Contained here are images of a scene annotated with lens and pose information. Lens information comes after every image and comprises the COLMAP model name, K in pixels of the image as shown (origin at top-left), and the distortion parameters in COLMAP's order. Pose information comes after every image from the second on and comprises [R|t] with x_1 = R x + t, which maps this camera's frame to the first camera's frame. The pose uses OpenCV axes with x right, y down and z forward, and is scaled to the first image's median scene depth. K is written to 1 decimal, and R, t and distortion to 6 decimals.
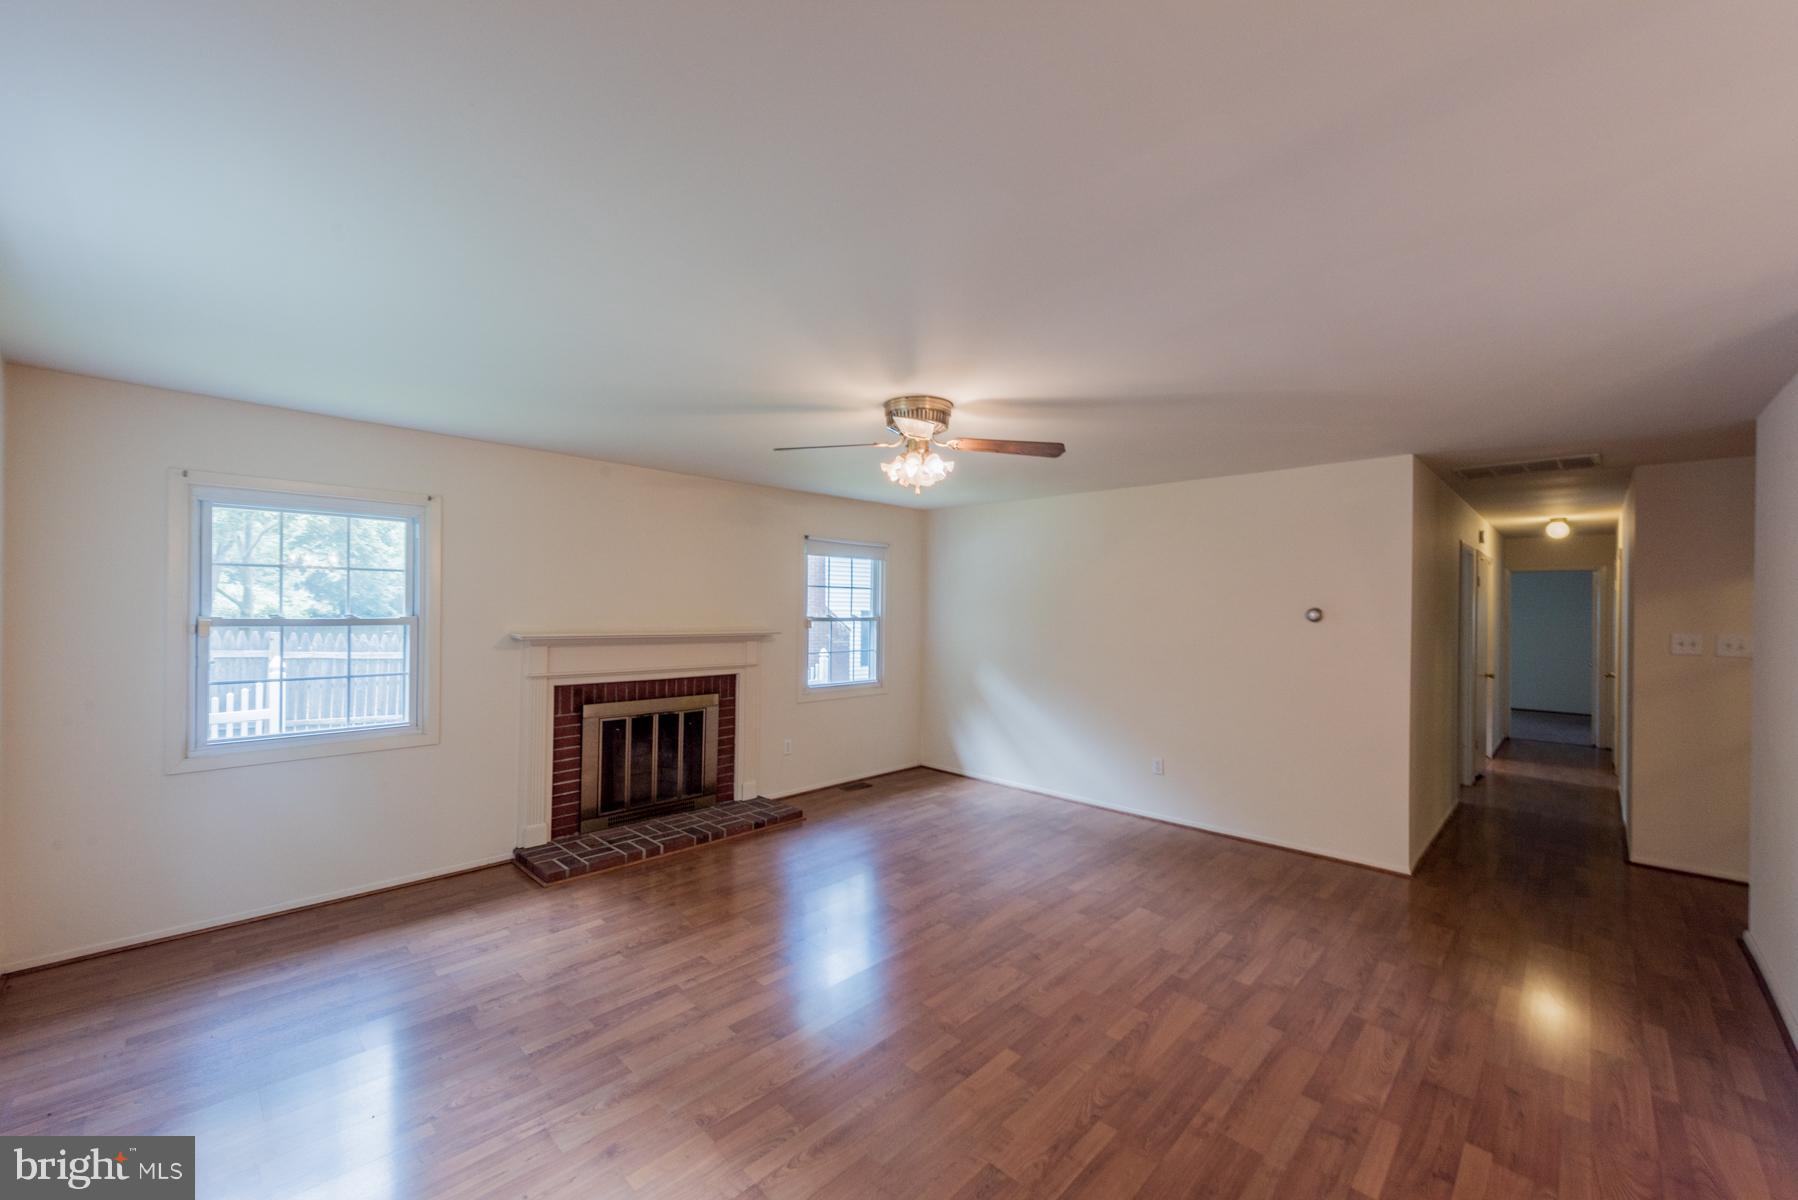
lens RADIAL K [[705.1, 0, 887.5], [0, 705.1, 596.1], [0, 0, 1]] dist [0.014948, -0.002132]
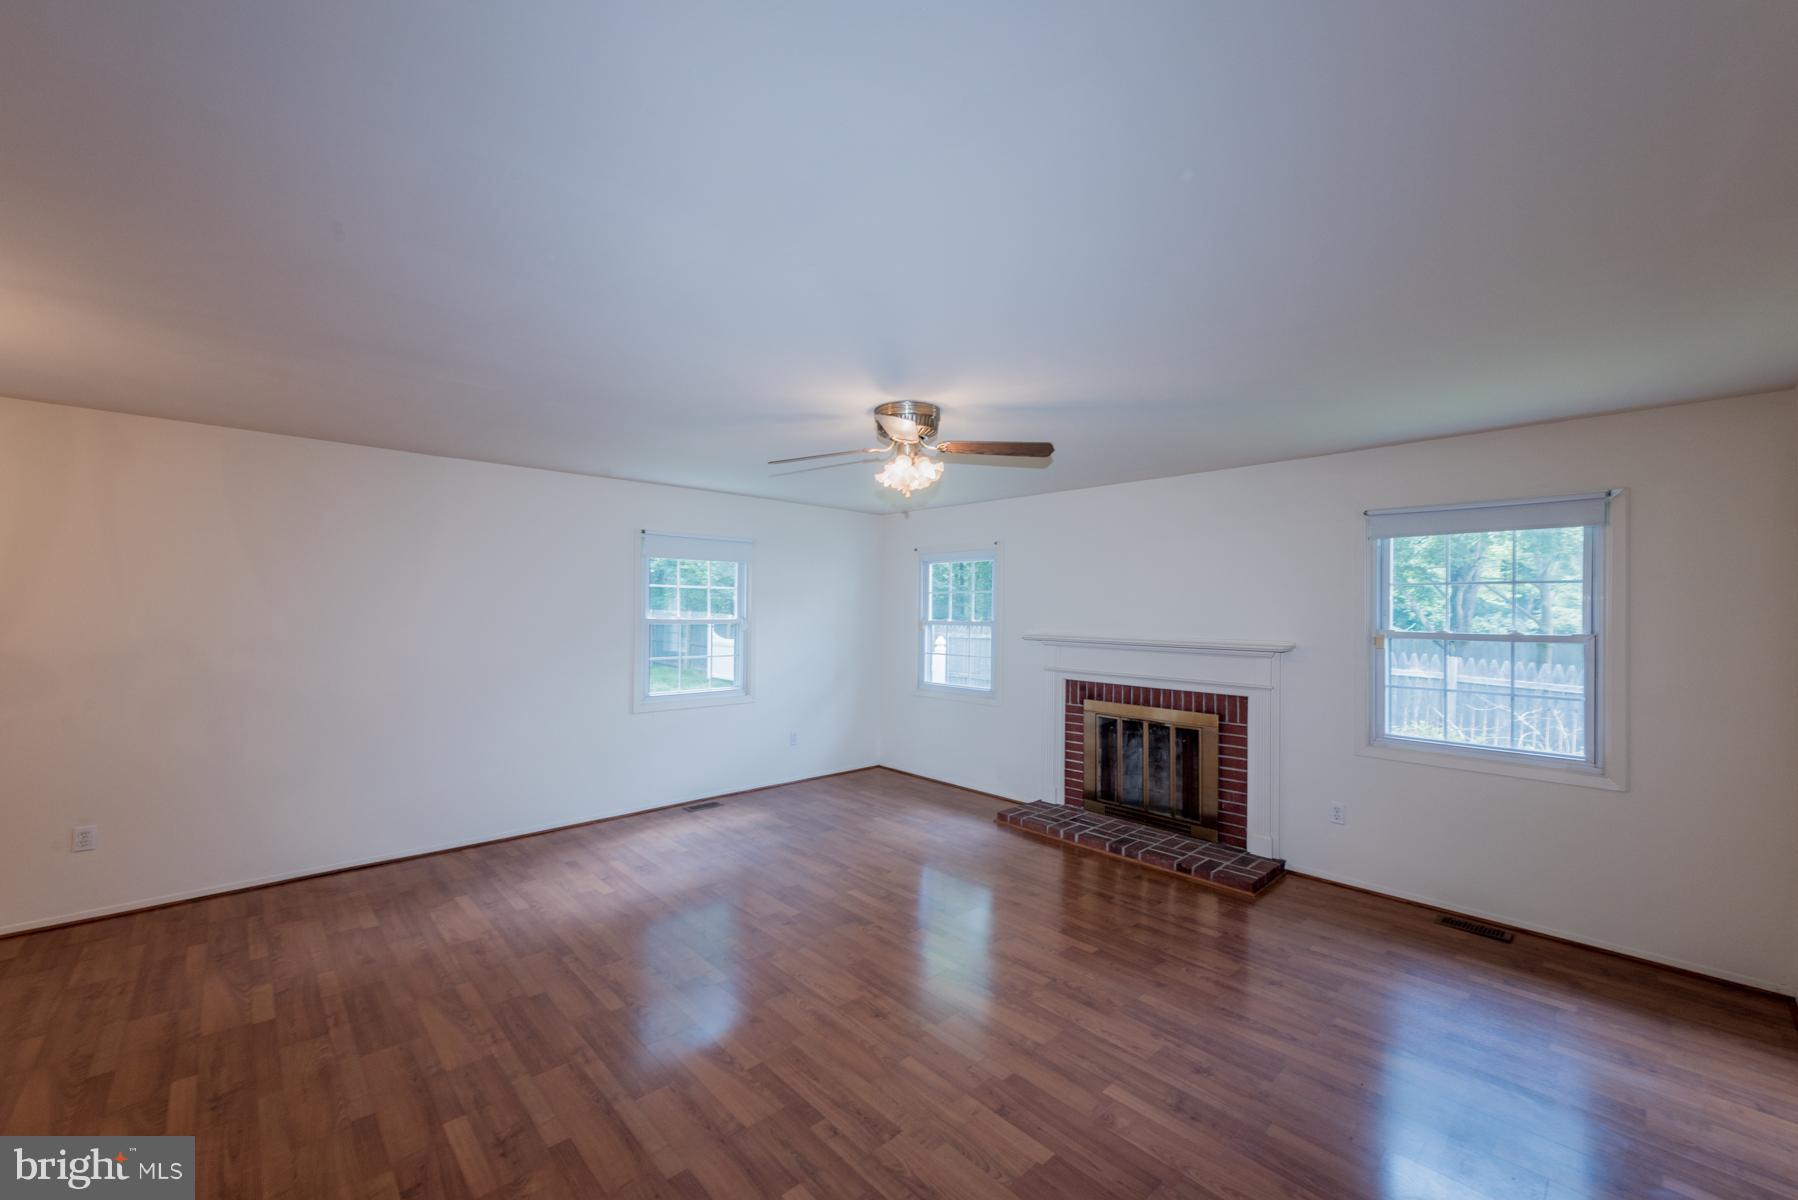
lens RADIAL K [[705.1, 0, 894.2], [0, 705.1, 595.2], [0, 0, 1]] dist [0.014948, -0.002132]
pose [[-0.039597, -0.033287, -0.998661, 0.776594], [0.004625, 0.999428, -0.033496, 0.020828], [0.999205, -0.005945, -0.039420, 0.755260]]
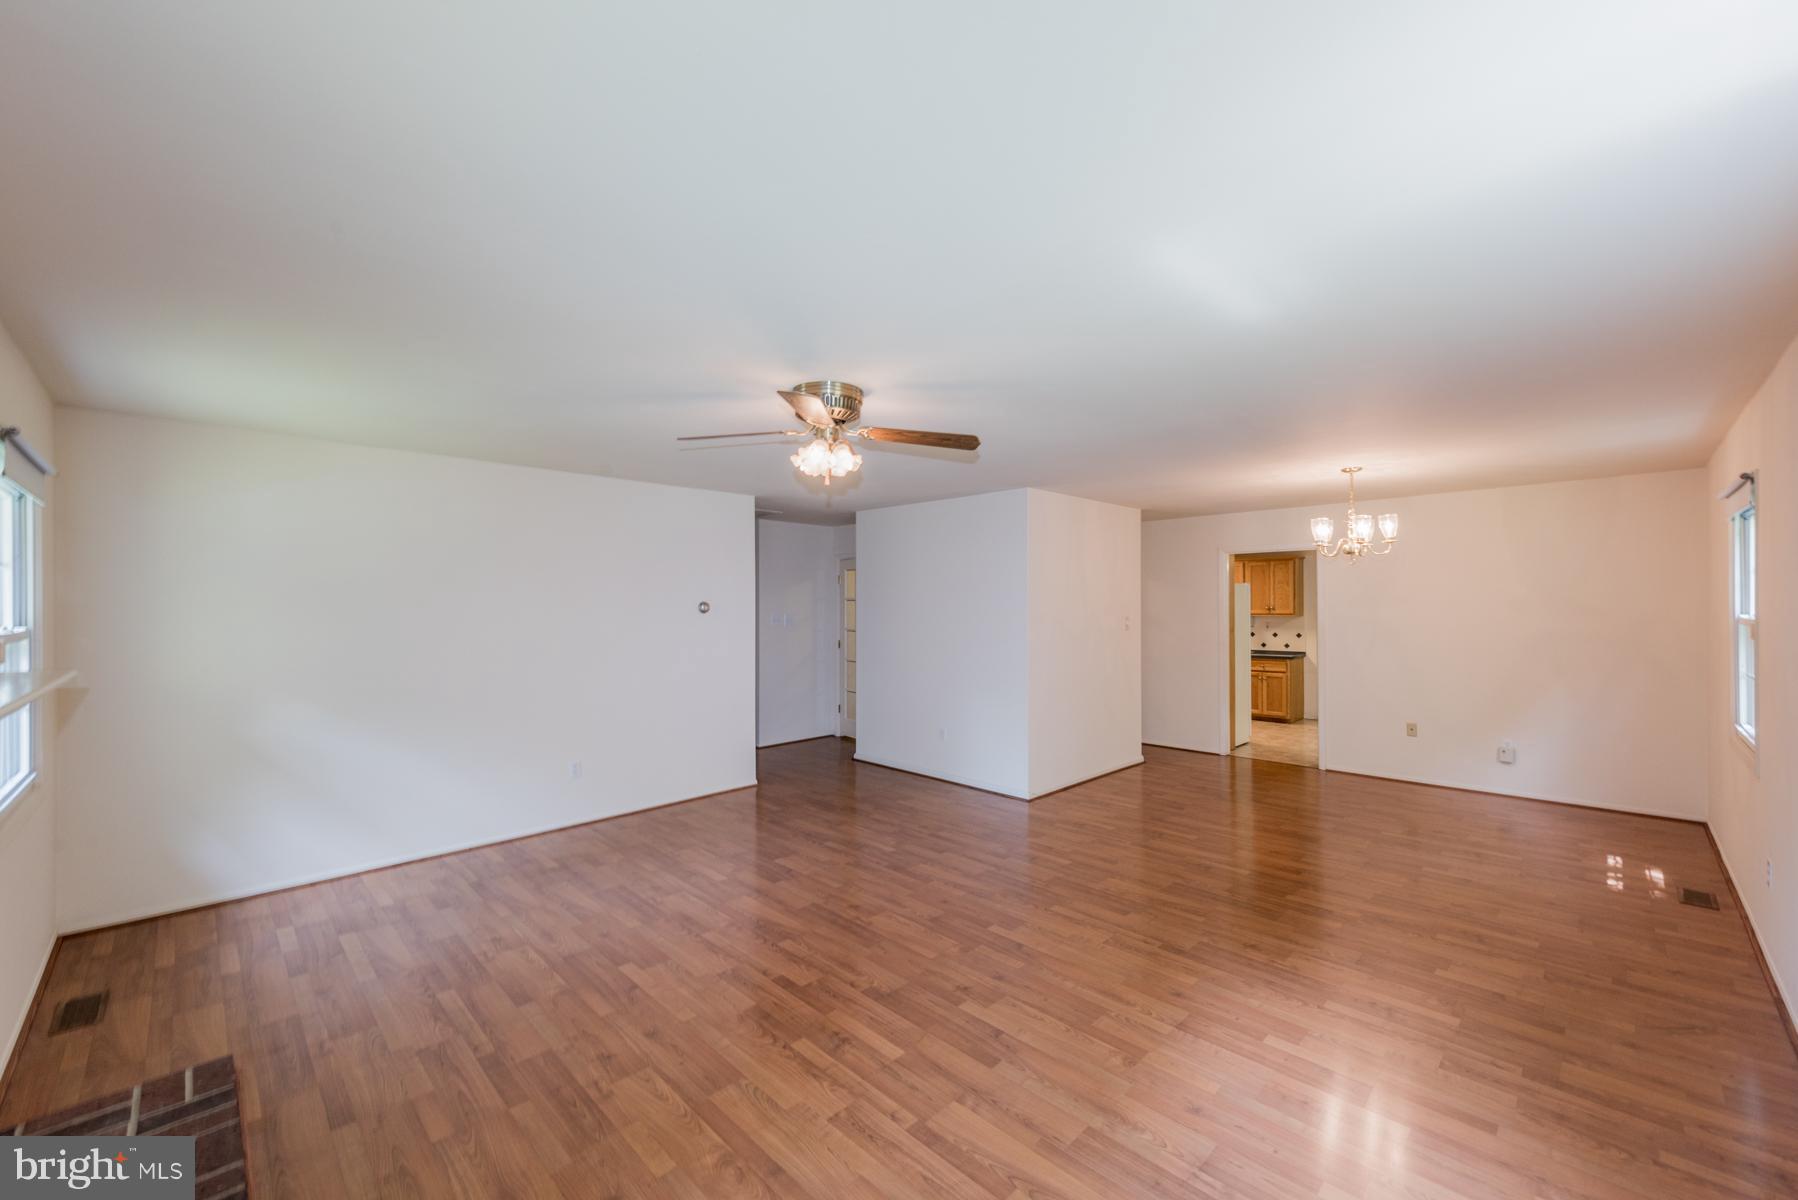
lens RADIAL K [[705.1, 0, 896.0], [0, 705.1, 615.2], [0, 0, 1]] dist [0.014948, -0.002132]
pose [[0.006414, -0.026327, 0.999633, -0.663788], [-0.012113, 0.999578, 0.026404, 0.003035], [-0.999906, -0.012278, 0.006093, 0.666893]]
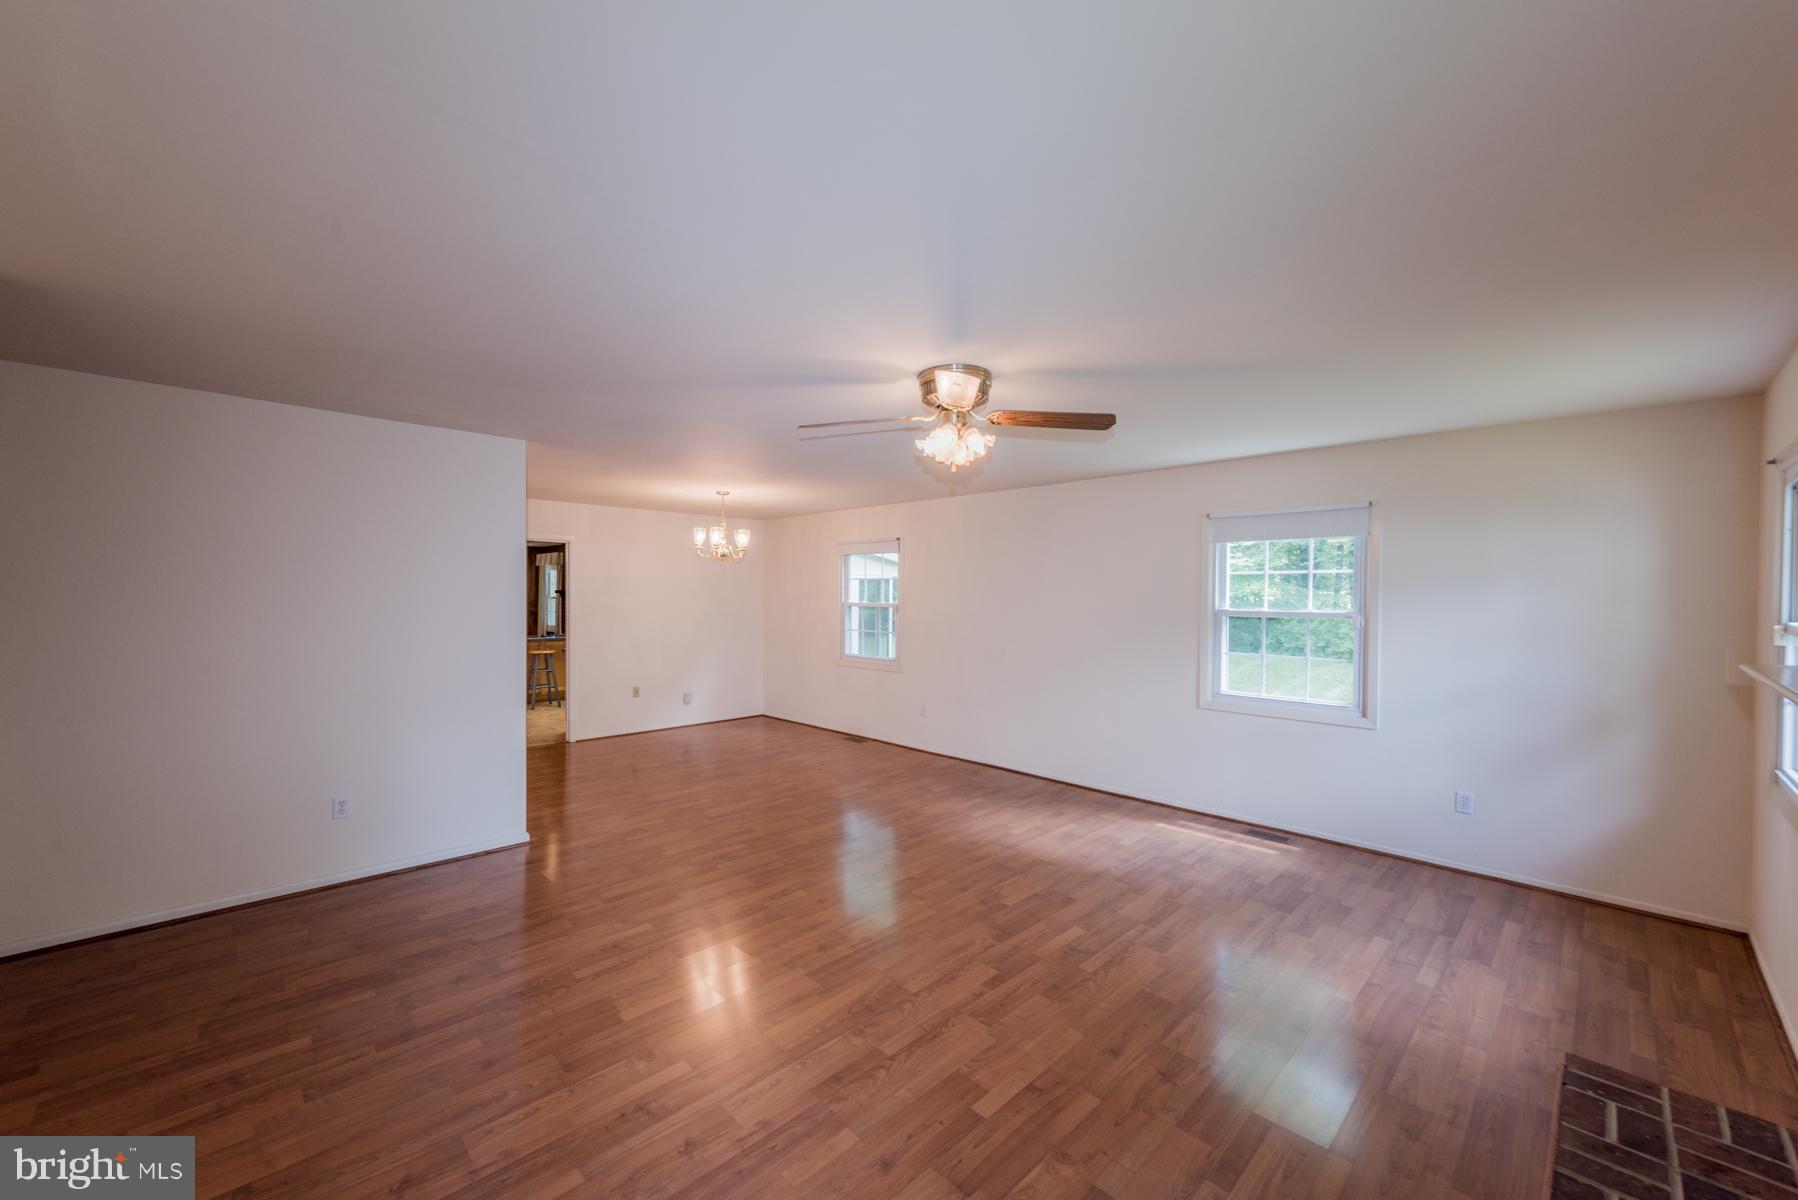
lens RADIAL K [[705.1, 0, 886.2], [0, 705.1, 599.8], [0, 0, 1]] dist [0.014948, -0.002132]
pose [[-0.999676, -0.020441, 0.015157, 0.083028], [-0.020555, 0.999761, -0.007379, 0.022613], [-0.015002, -0.007688, -0.999858, 1.420678]]
